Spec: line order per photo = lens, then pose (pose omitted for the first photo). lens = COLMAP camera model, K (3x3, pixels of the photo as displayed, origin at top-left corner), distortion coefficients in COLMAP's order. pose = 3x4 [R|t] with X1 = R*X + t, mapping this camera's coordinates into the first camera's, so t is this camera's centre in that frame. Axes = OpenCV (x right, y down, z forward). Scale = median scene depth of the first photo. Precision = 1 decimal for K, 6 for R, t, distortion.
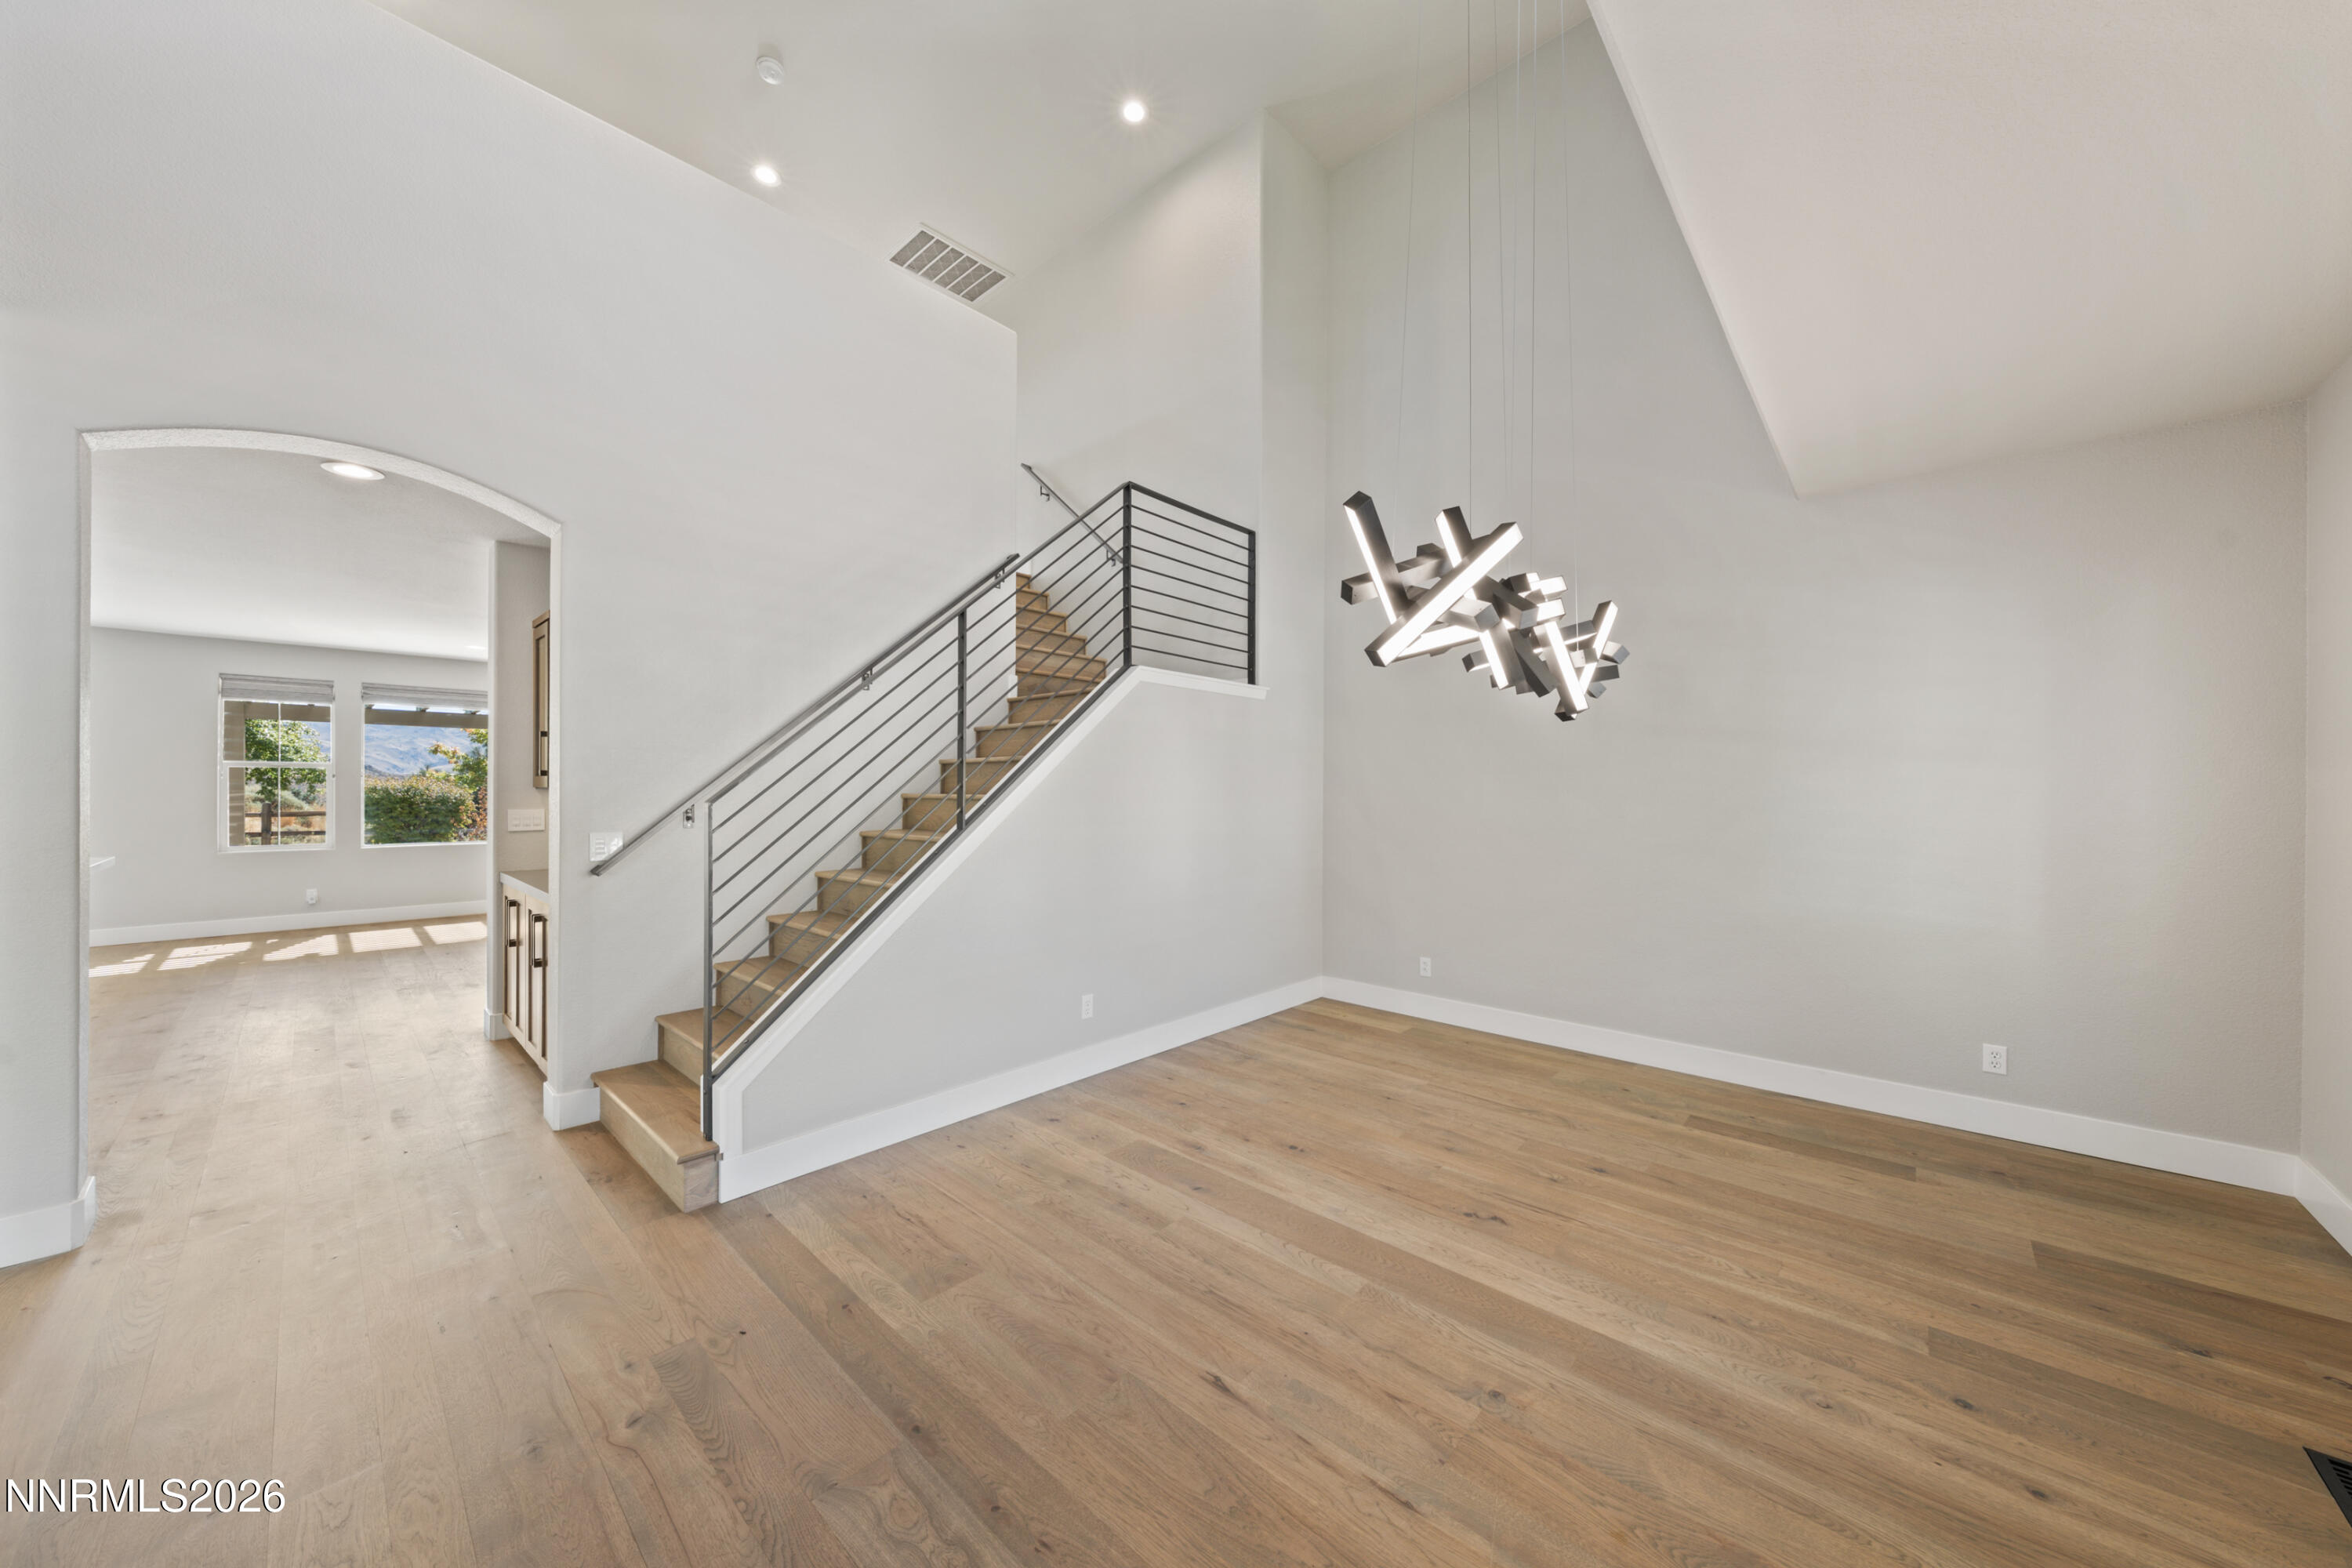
lens RADIAL K [[797.8, 0, 1181.5], [0, 797.8, 785.5], [0, 0, 1]] dist [-0.002168, -0.000249]
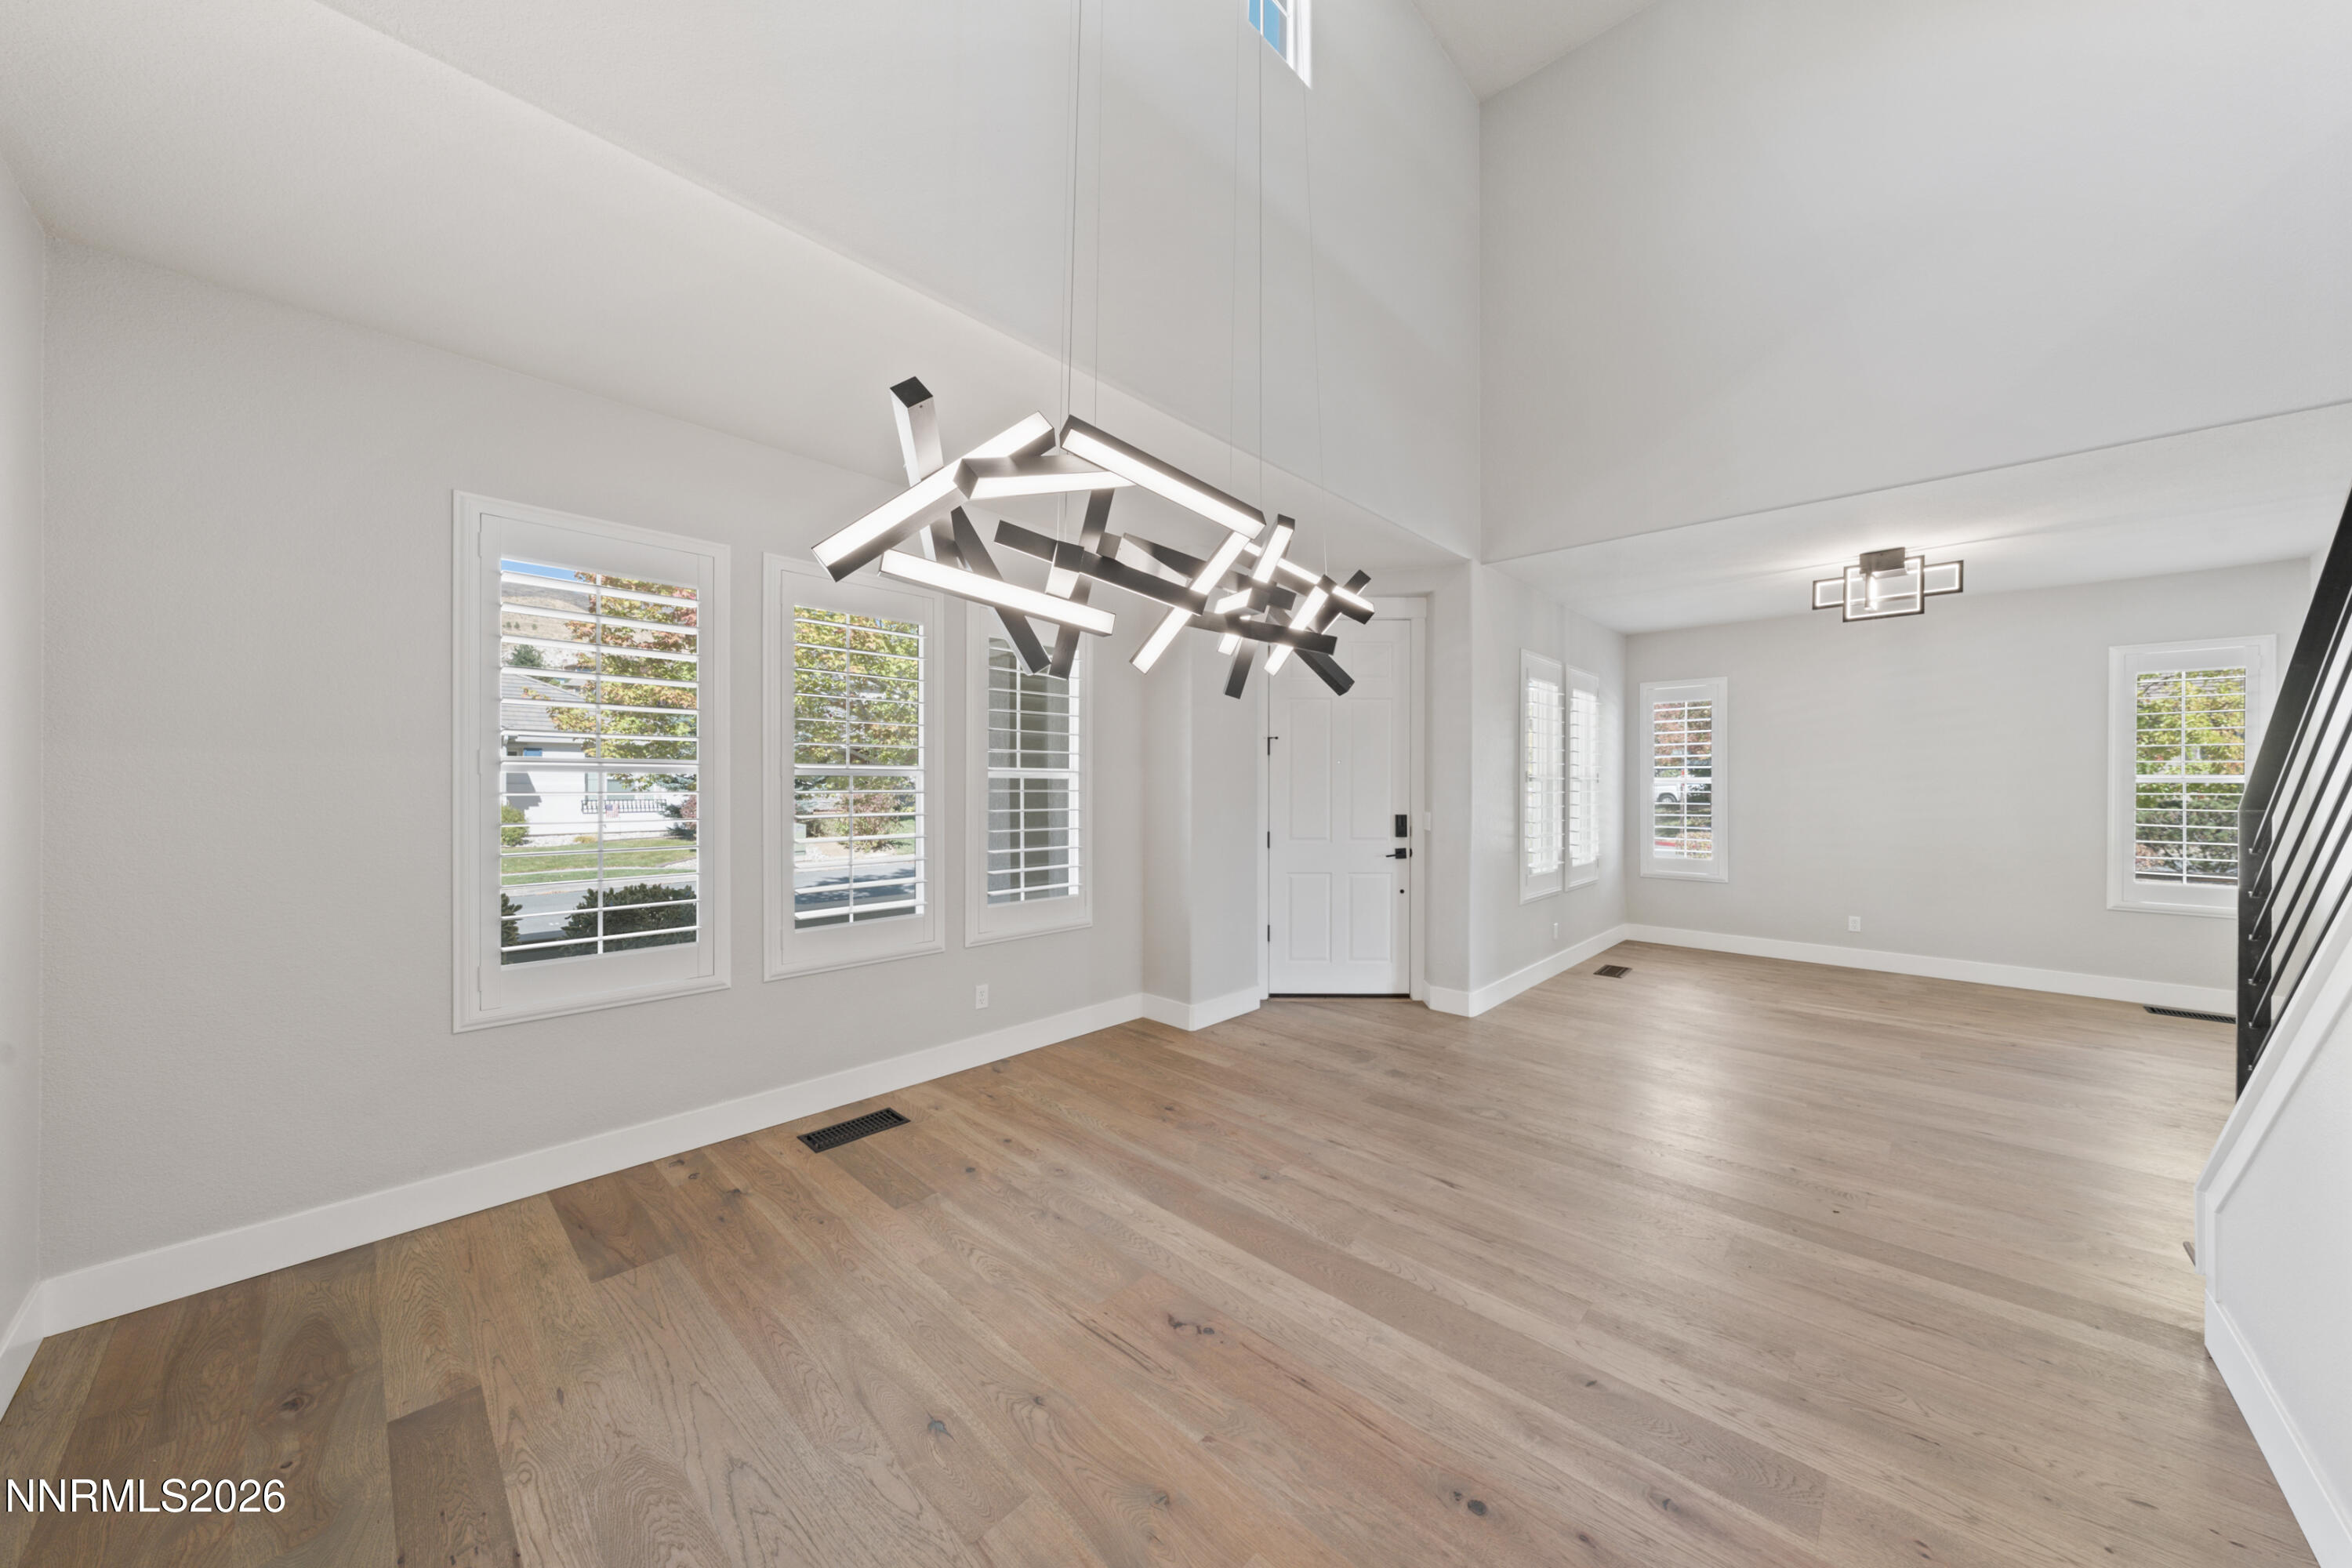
lens RADIAL K [[797.8, 0, 1181.5], [0, 797.8, 785.5], [0, 0, 1]] dist [-0.002168, -0.000249]
pose [[-0.999904, -0.008461, 0.011005, 0.412640], [-0.008520, 0.999950, -0.005262, 0.015294], [-0.010960, -0.005355, -0.999926, 1.920210]]
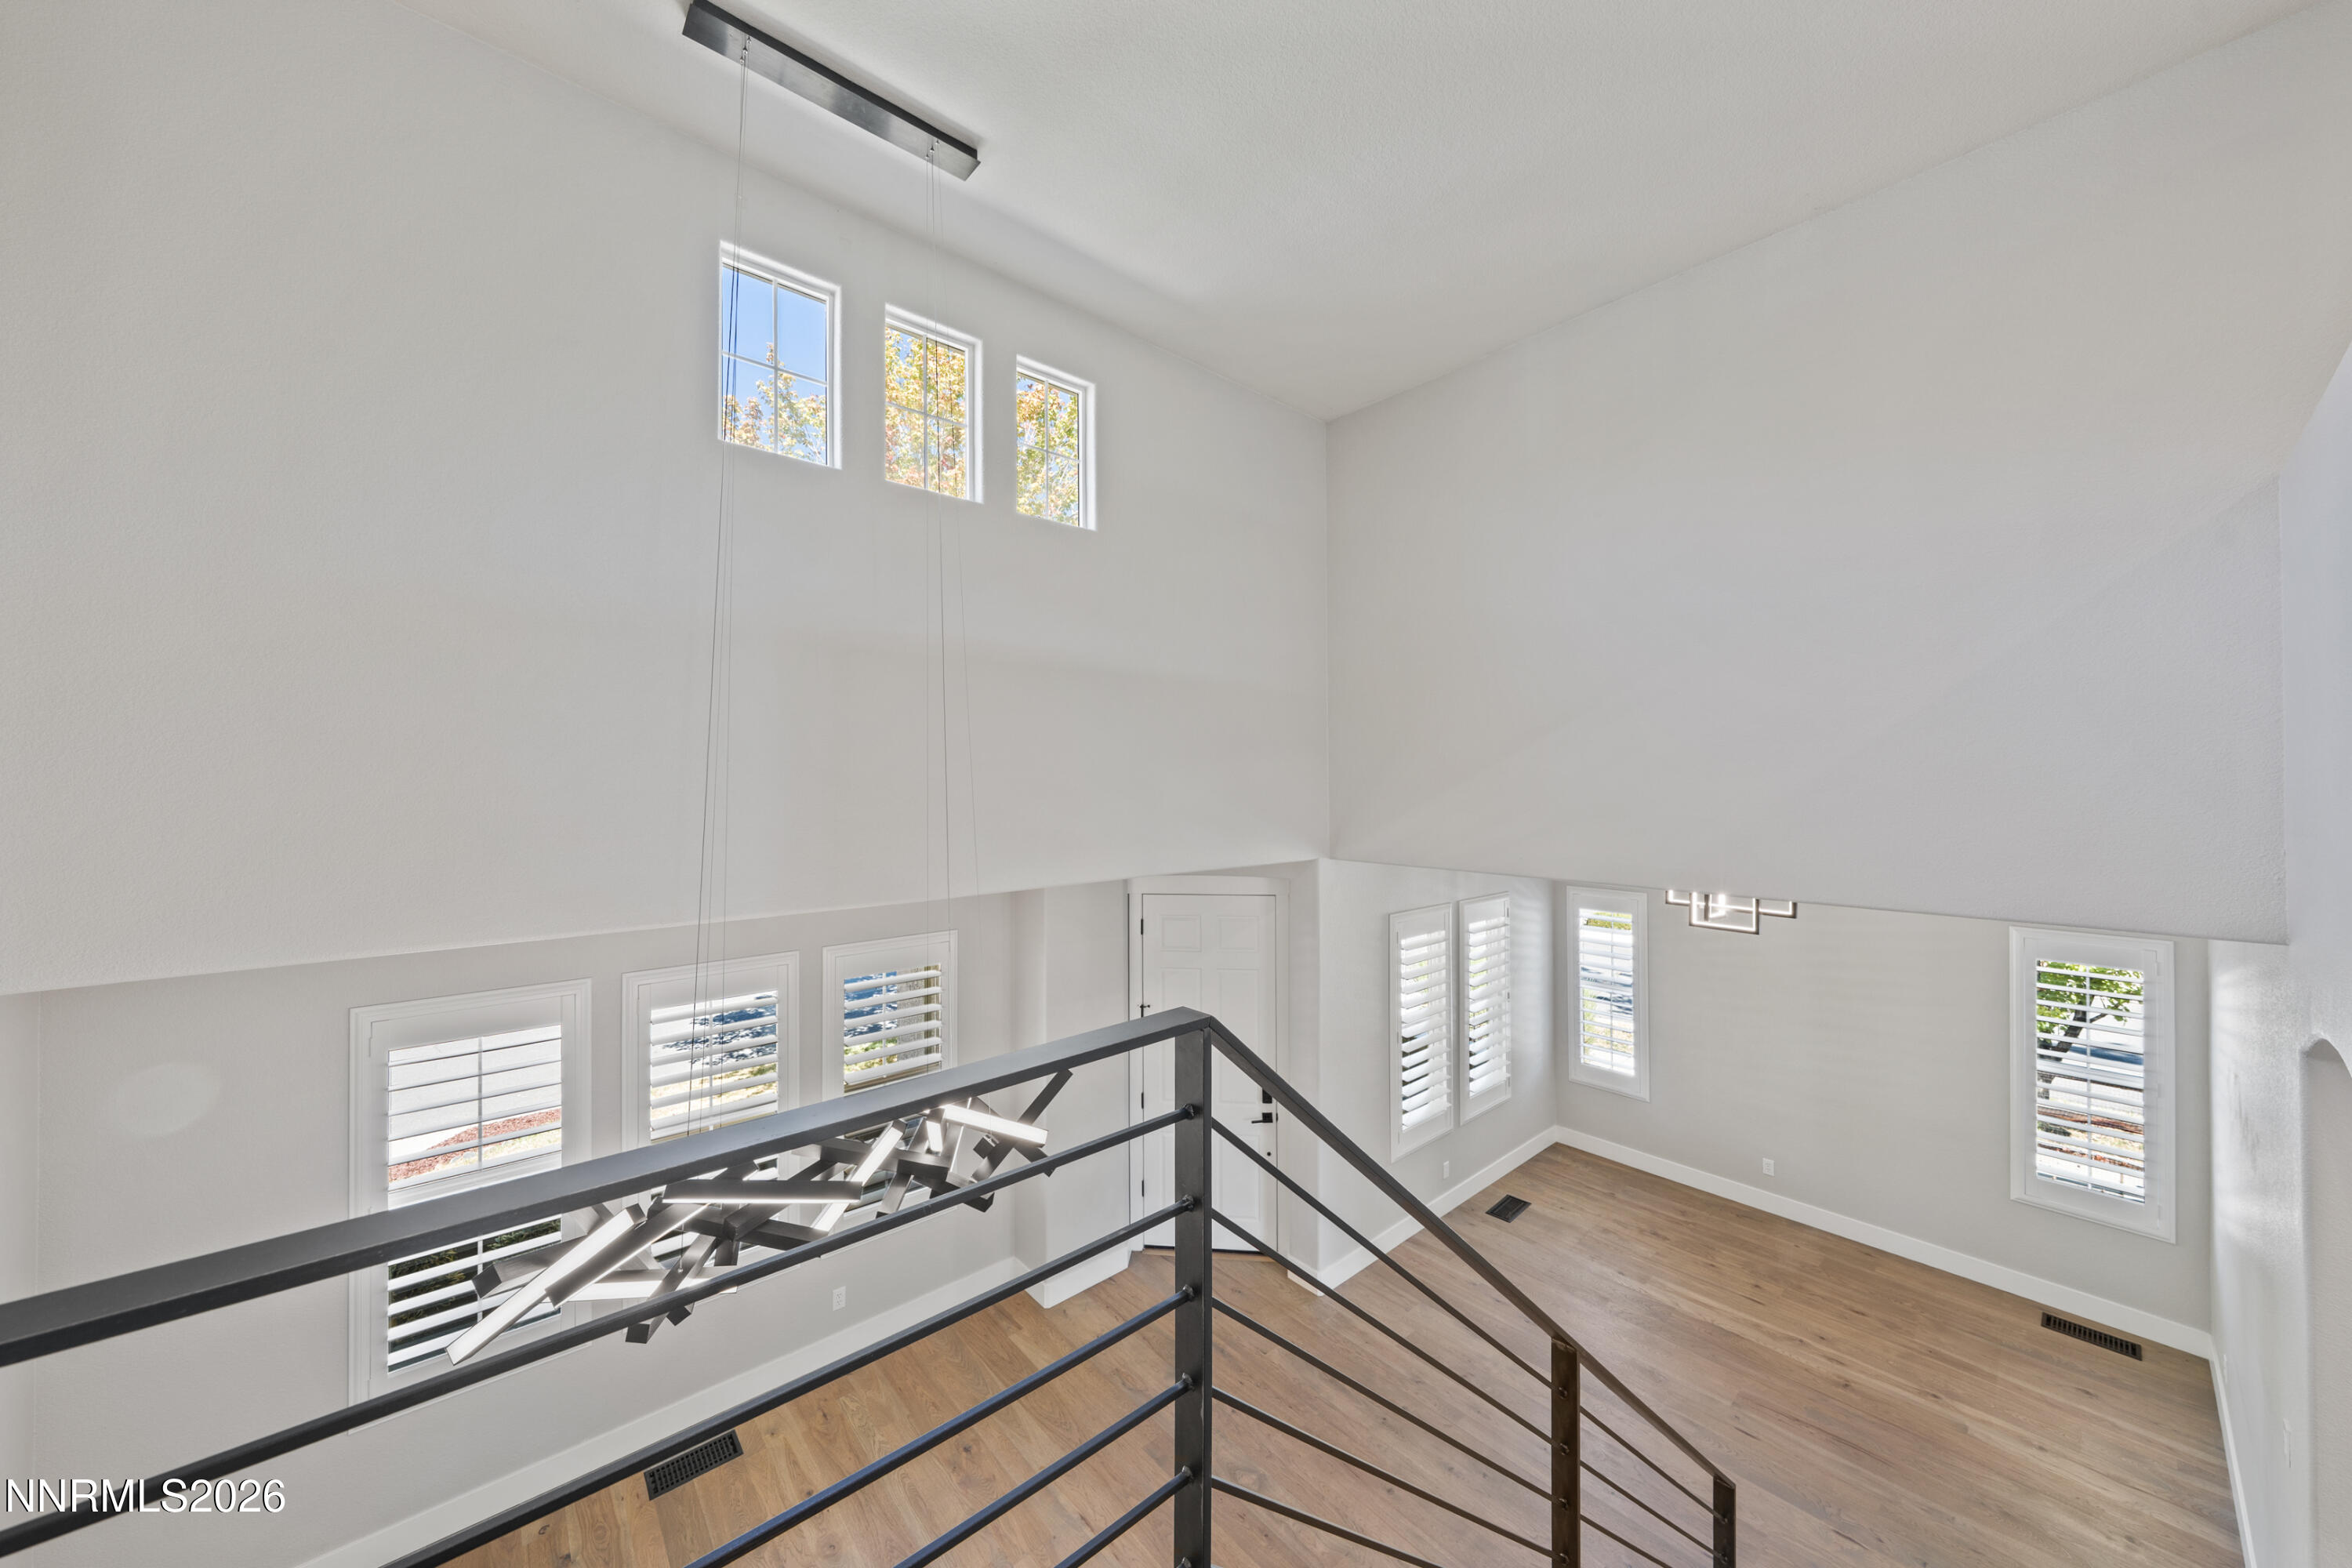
lens RADIAL K [[796.4, 0, 1176.0], [0, 796.4, 784.0], [0, 0, 1]] dist [-0.001883, -0.000118]
pose [[-0.992772, -0.000360, 0.120011, -0.158635], [-0.001583, 0.999948, -0.010093, -0.733183], [-0.120001, -0.010210, -0.992721, 2.056290]]
